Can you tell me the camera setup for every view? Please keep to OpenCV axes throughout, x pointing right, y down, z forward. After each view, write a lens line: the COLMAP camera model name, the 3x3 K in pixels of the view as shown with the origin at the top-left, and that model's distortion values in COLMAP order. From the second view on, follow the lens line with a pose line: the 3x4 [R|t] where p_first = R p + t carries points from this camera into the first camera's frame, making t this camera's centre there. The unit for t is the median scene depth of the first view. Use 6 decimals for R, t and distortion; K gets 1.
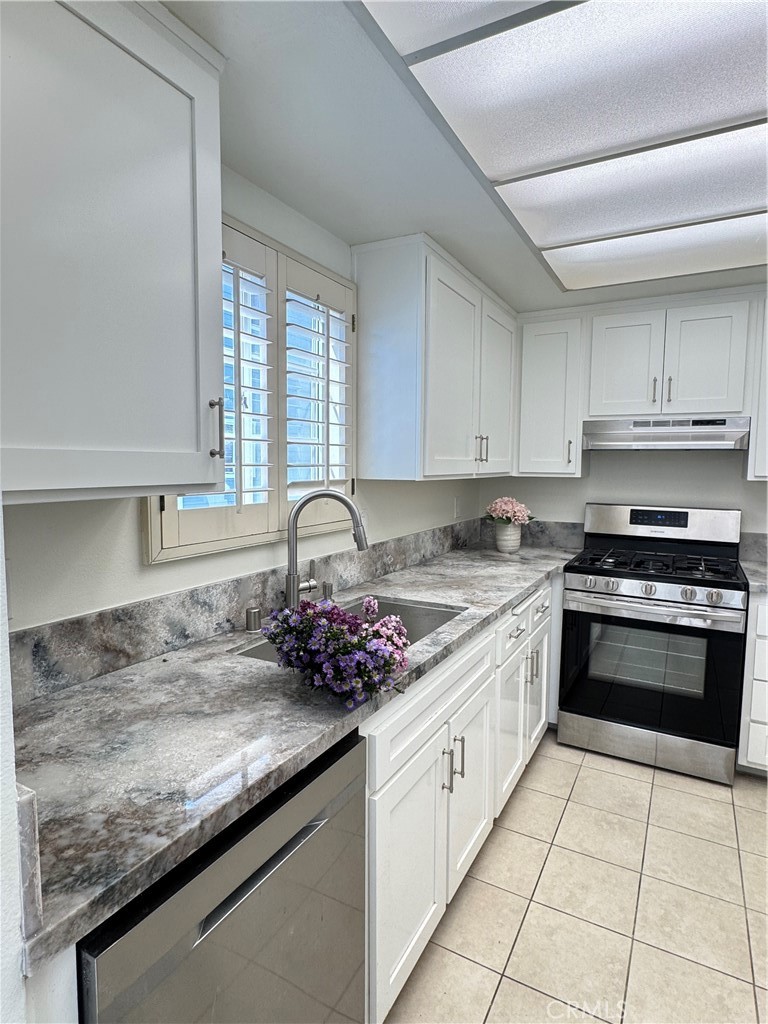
lens RADIAL K [[554.7, 0, 389.2], [0, 554.7, 507.7], [0, 0, 1]] dist [-0.003991, 0.001082]
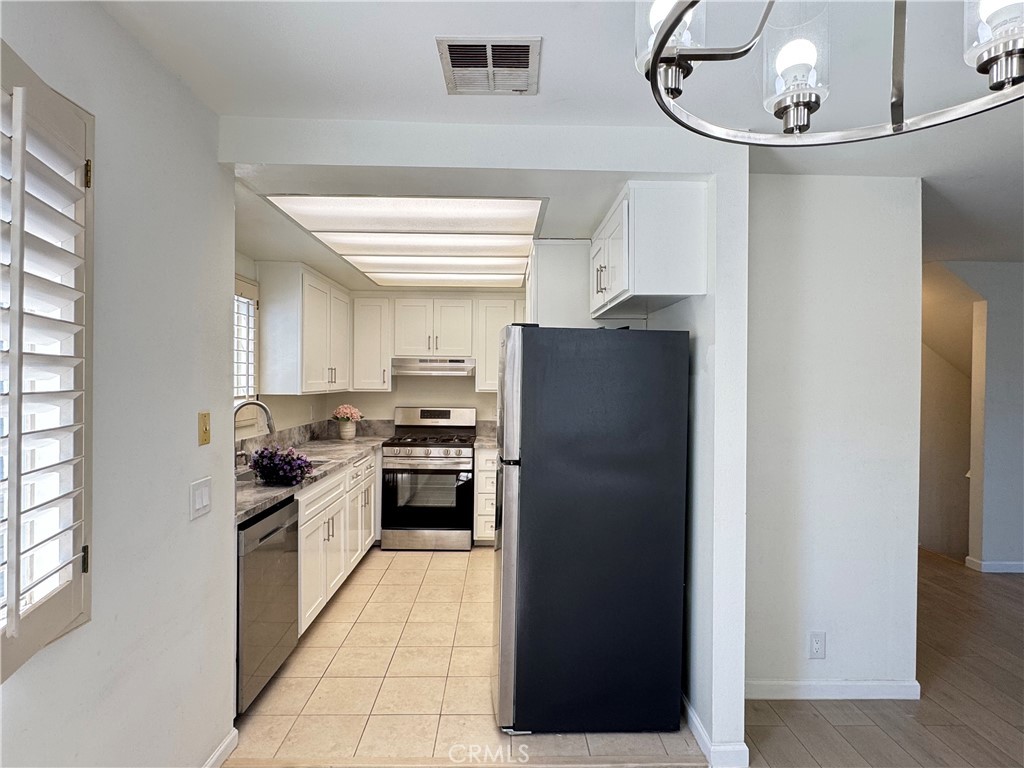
lens RADIAL K [[554.7, 0, 511.9], [0, 554.7, 382.8], [0, 0, 1]] dist [-0.003991, 0.001082]
pose [[0.867958, -0.005471, 0.496607, -0.214932], [0.040315, 0.997415, -0.059474, 0.041933], [-0.494998, 0.071641, 0.865936, -0.801112]]
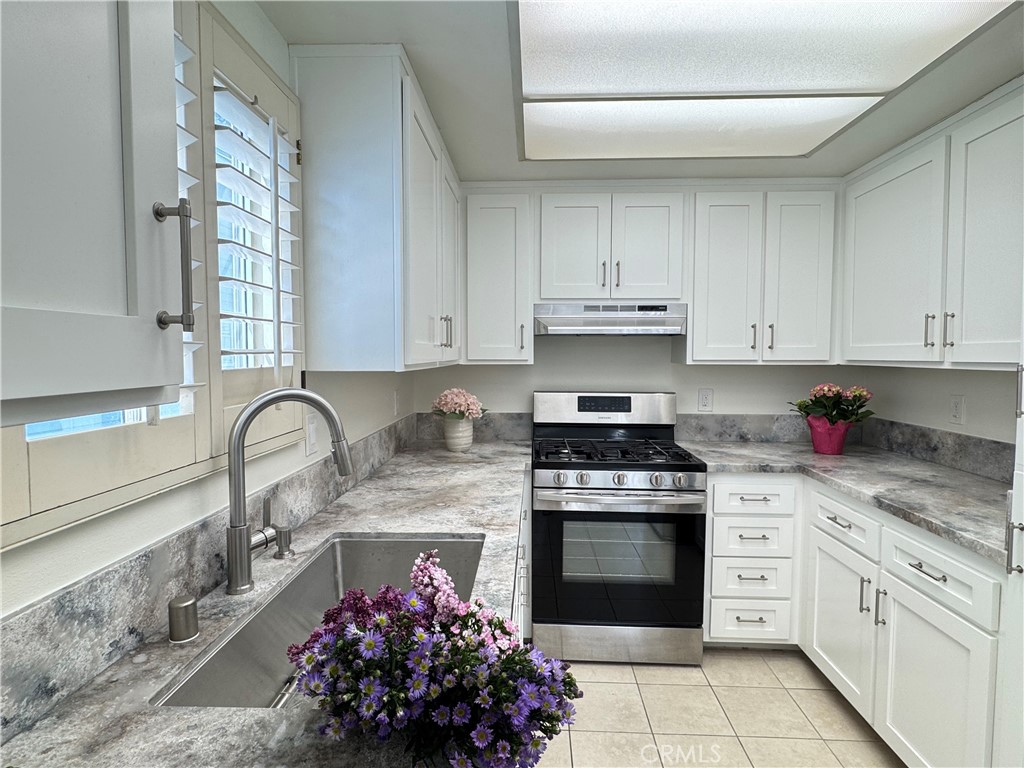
lens RADIAL K [[554.7, 0, 505.9], [0, 554.7, 383.6], [0, 0, 1]] dist [-0.003991, 0.001082]
pose [[0.900043, -0.032009, 0.434624, -0.129738], [0.042517, 0.998991, -0.014475, -0.013713], [-0.433722, 0.031507, 0.900496, 0.230543]]
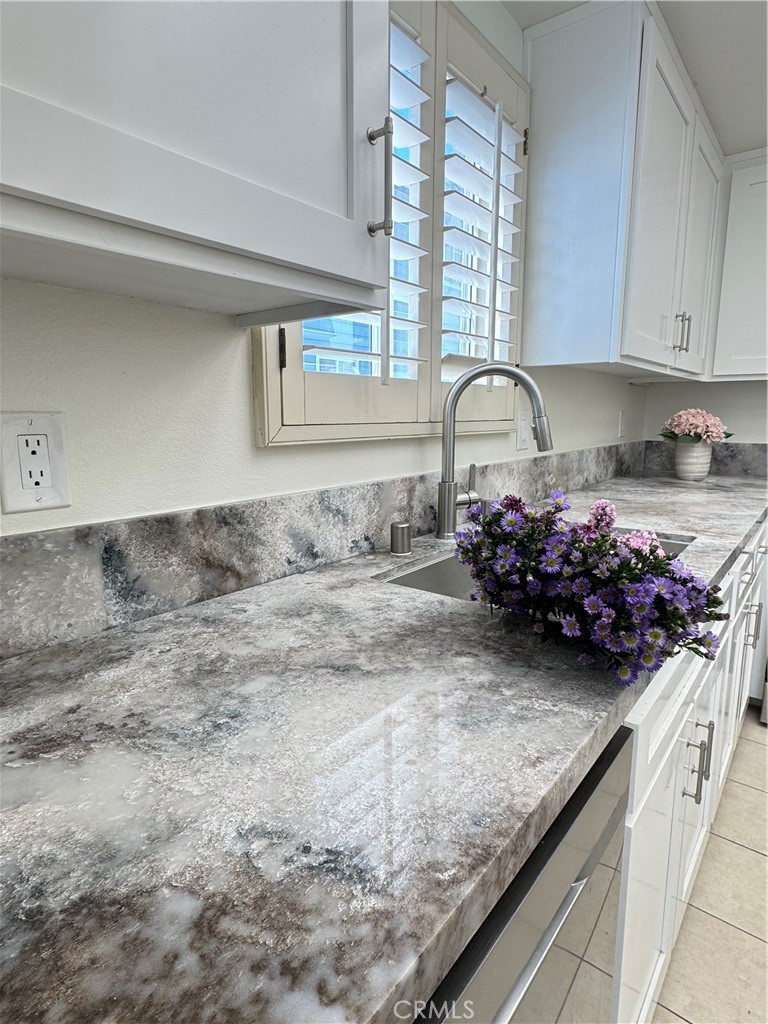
lens RADIAL K [[554.7, 0, 386.2], [0, 554.7, 504.6], [0, 0, 1]] dist [-0.003991, 0.001082]
pose [[0.984586, 0.021967, -0.173518, -0.097396], [-0.007046, 0.996258, 0.086139, 0.067049], [0.174761, -0.083588, 0.981056, 0.204753]]
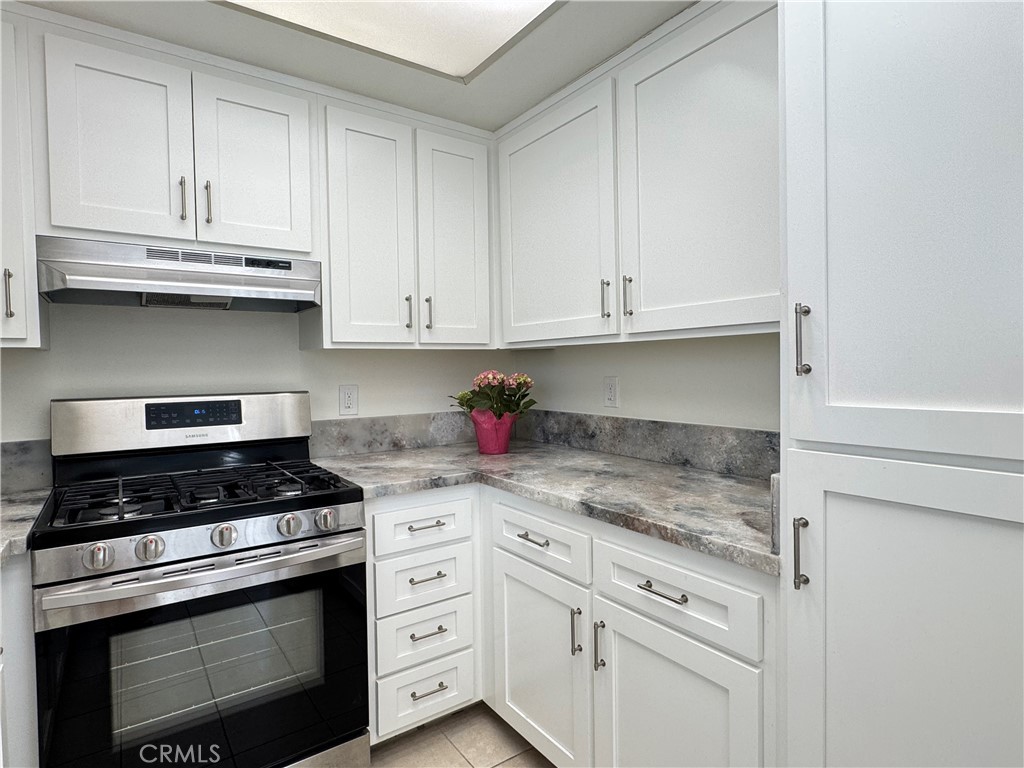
lens RADIAL K [[554.7, 0, 506.7], [0, 554.7, 382.7], [0, 0, 1]] dist [-0.003991, 0.001082]
pose [[0.442282, -0.044783, 0.895757, 0.105636], [0.092461, 0.995708, 0.004127, 0.017128], [-0.892097, 0.080997, 0.444524, 0.514906]]
